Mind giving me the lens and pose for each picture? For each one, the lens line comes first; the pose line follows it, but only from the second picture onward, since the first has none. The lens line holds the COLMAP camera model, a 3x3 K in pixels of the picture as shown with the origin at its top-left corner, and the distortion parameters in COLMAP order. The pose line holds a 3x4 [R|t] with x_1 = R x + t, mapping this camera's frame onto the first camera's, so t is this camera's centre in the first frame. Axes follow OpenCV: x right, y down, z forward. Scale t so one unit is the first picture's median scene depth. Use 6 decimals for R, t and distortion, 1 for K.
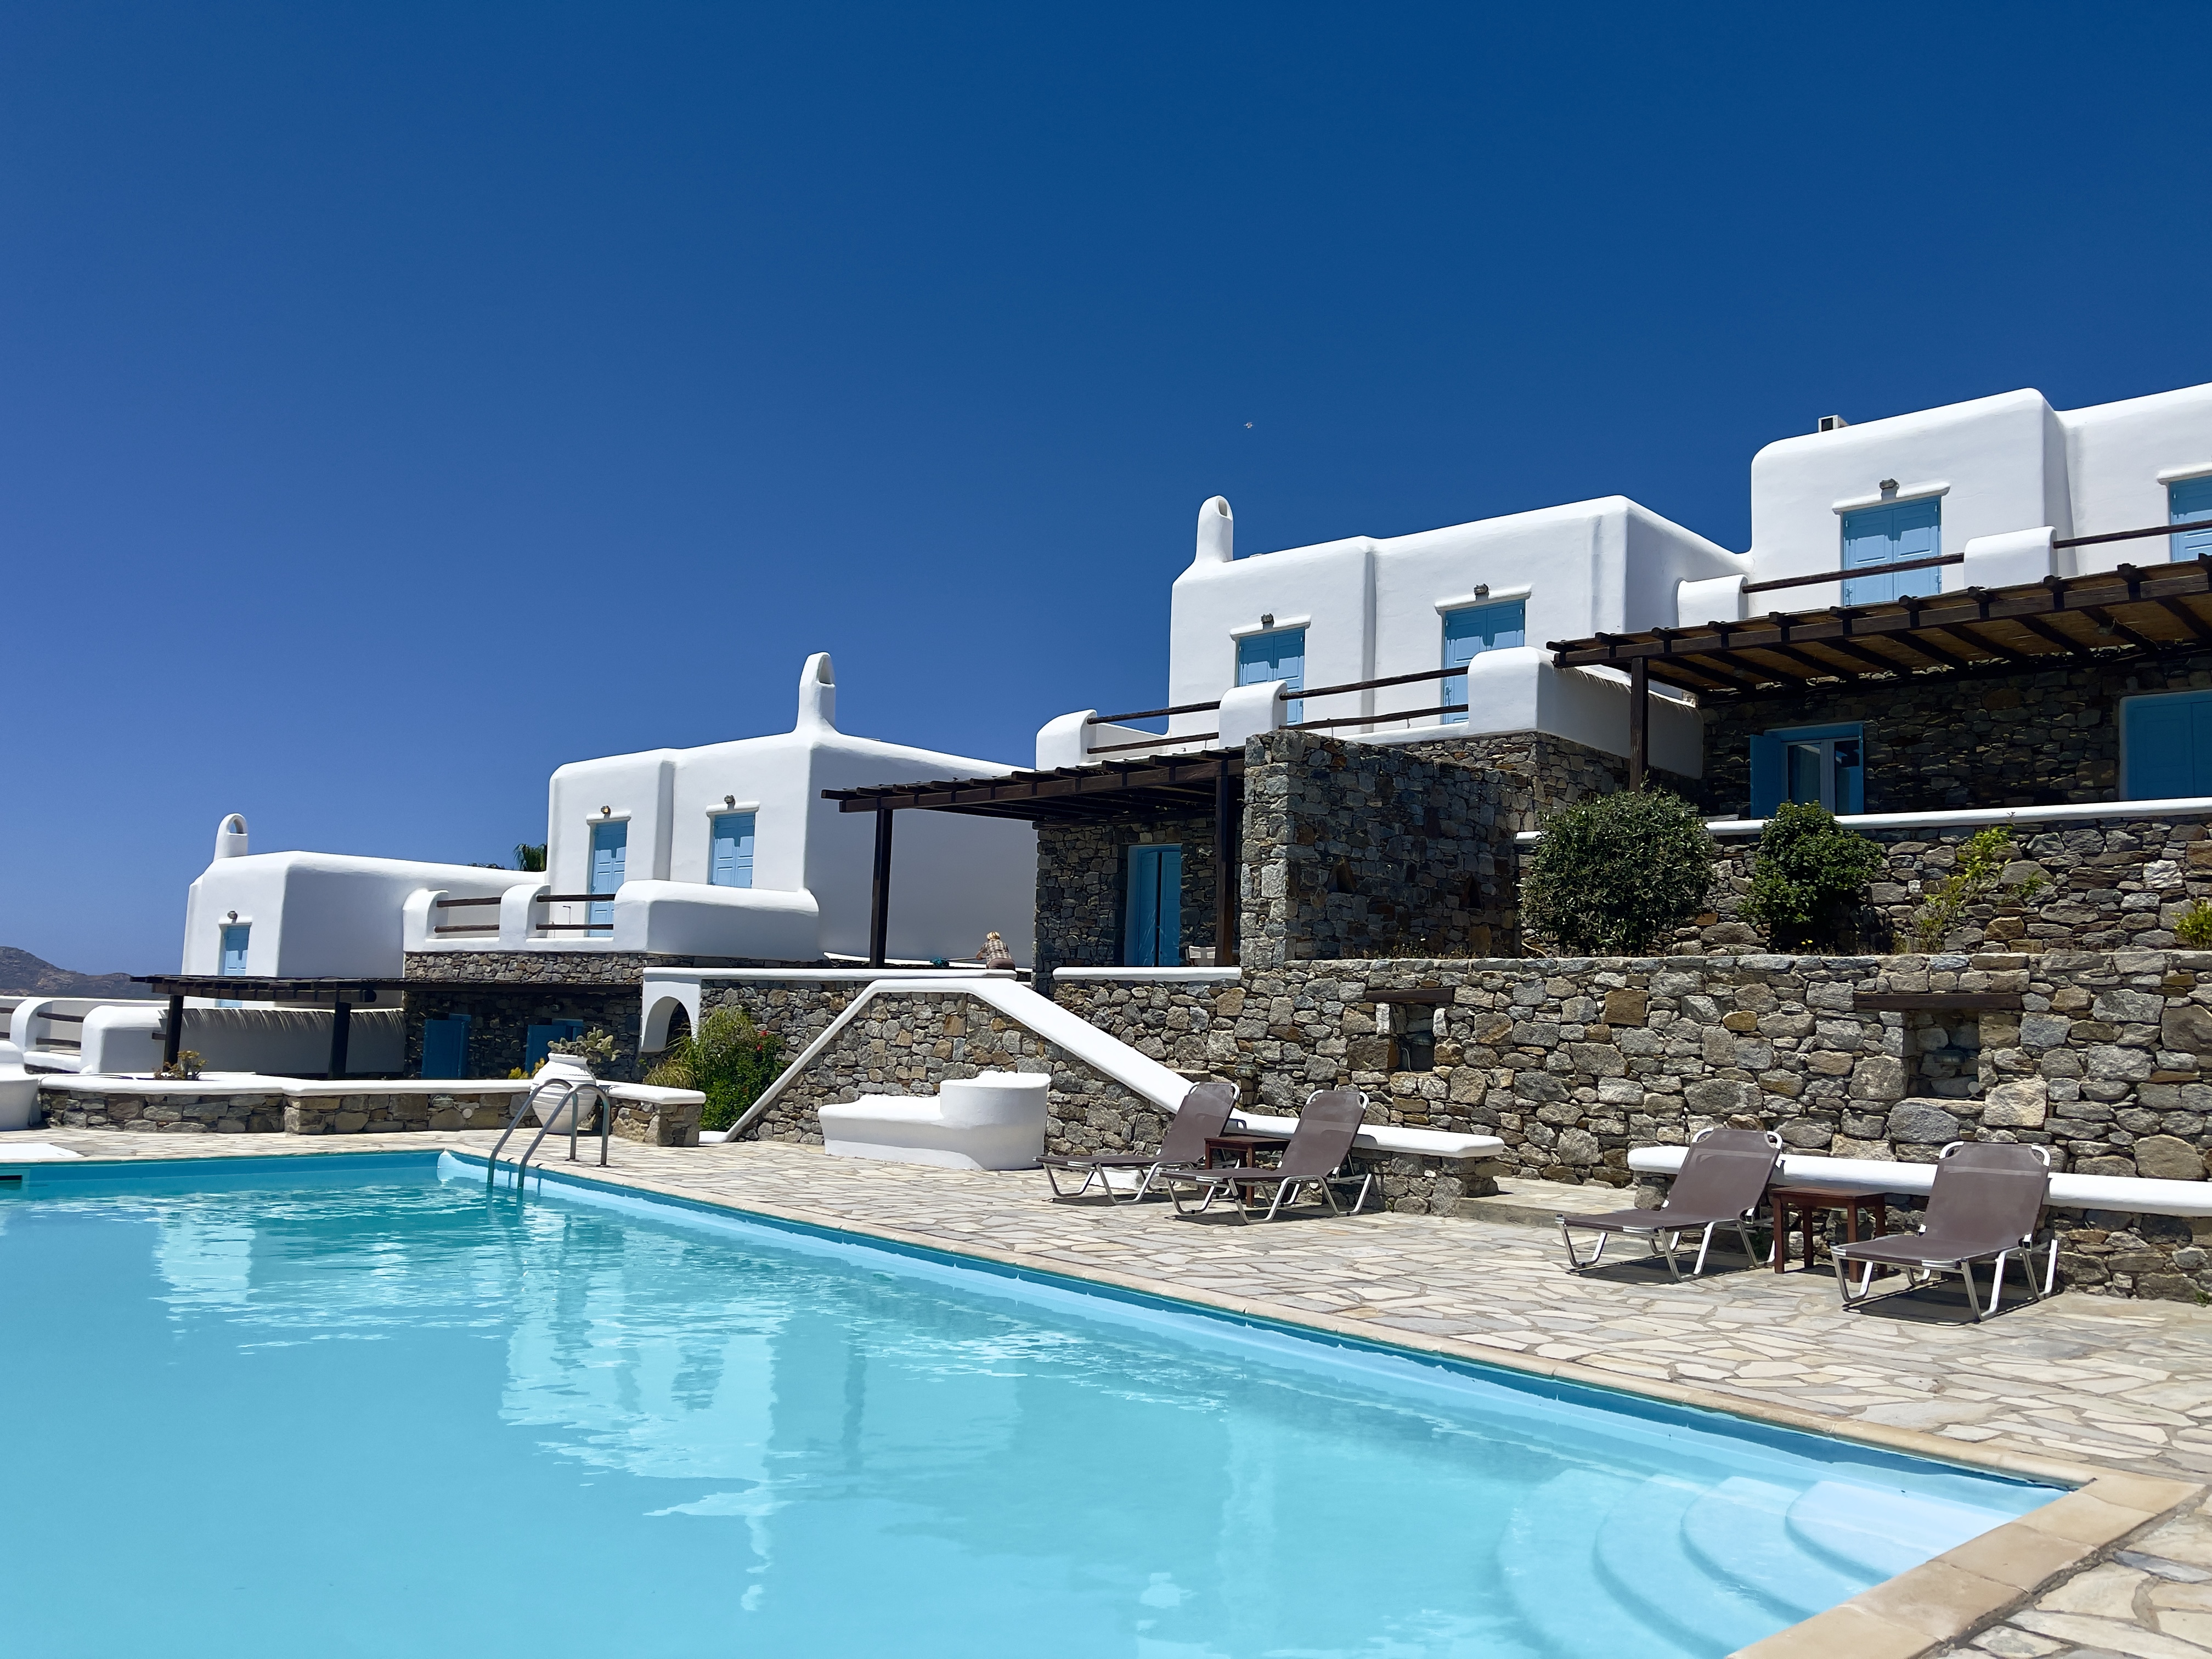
lens RADIAL K [[1664.5, 0, 1100.3], [0, 1664.5, 833.1], [0, 0, 1]] dist [0.060853, -0.069885]
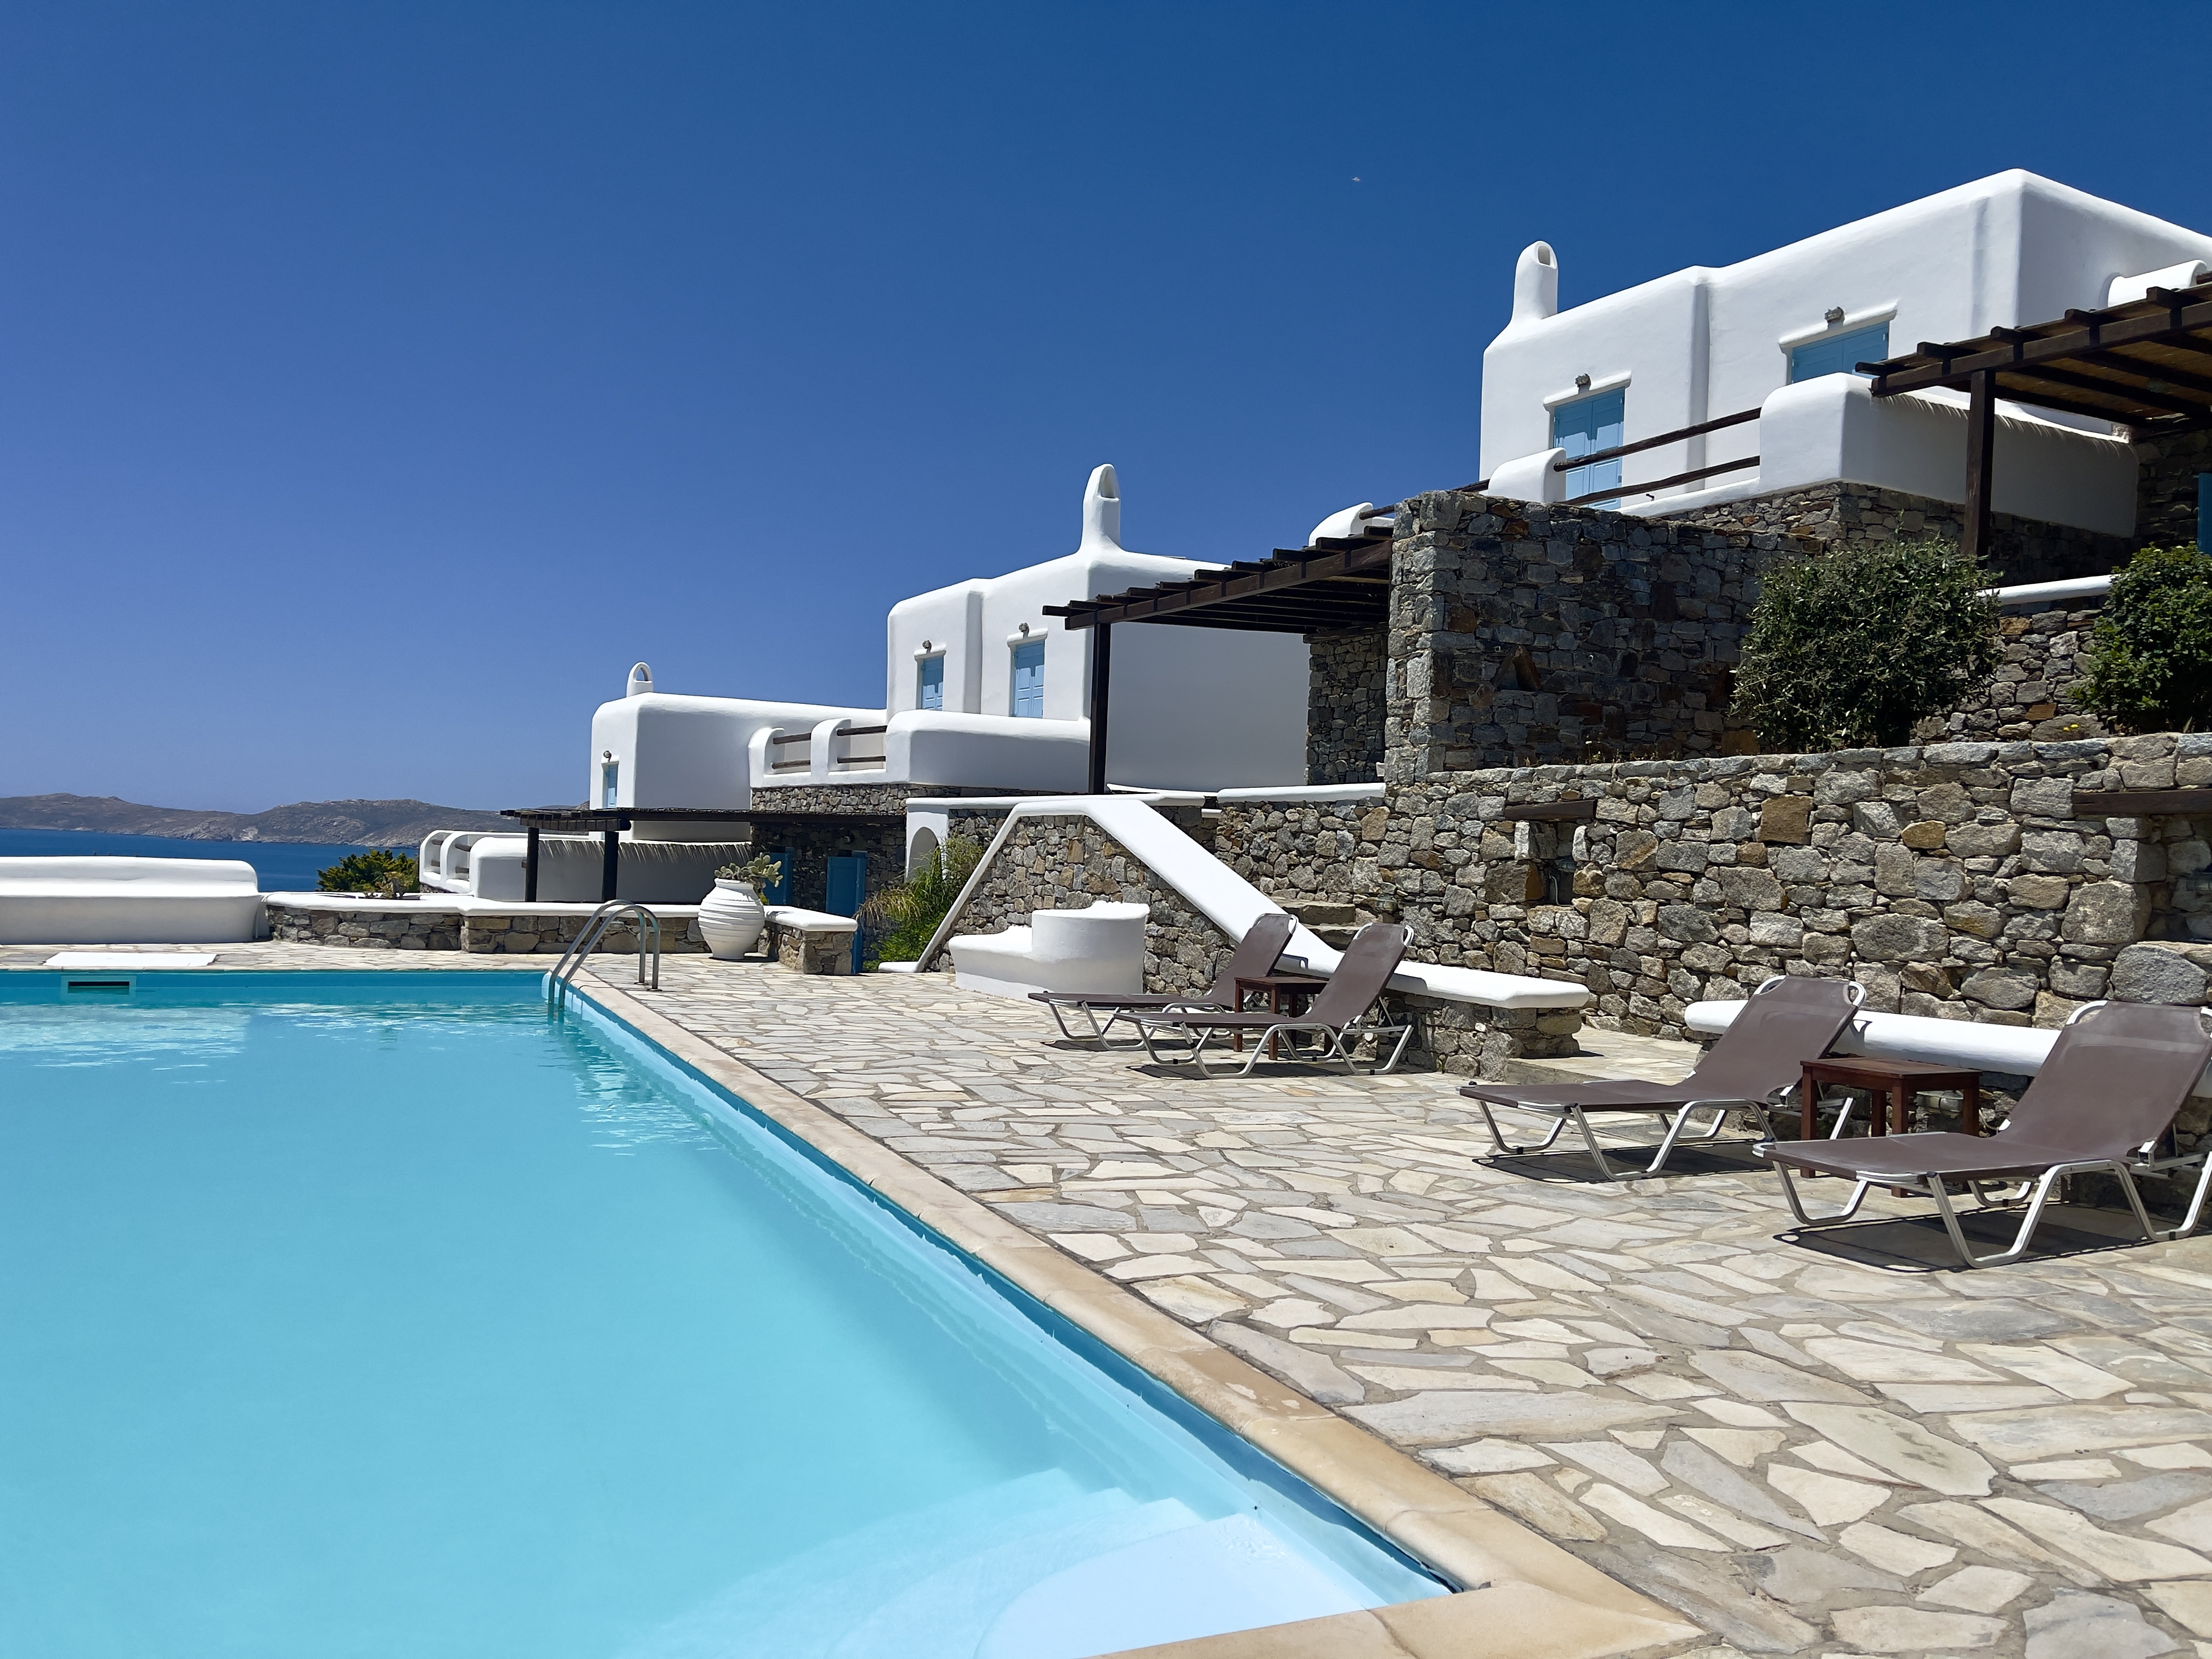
lens RADIAL K [[1664.5, 0, 1106.7], [0, 1664.5, 840.4], [0, 0, 1]] dist [0.060853, -0.069885]
pose [[0.948629, -0.000478, -0.316392, 0.202082], [0.030340, 0.995528, 0.089465, 0.028043], [0.314934, -0.094468, 0.944401, 0.146325]]
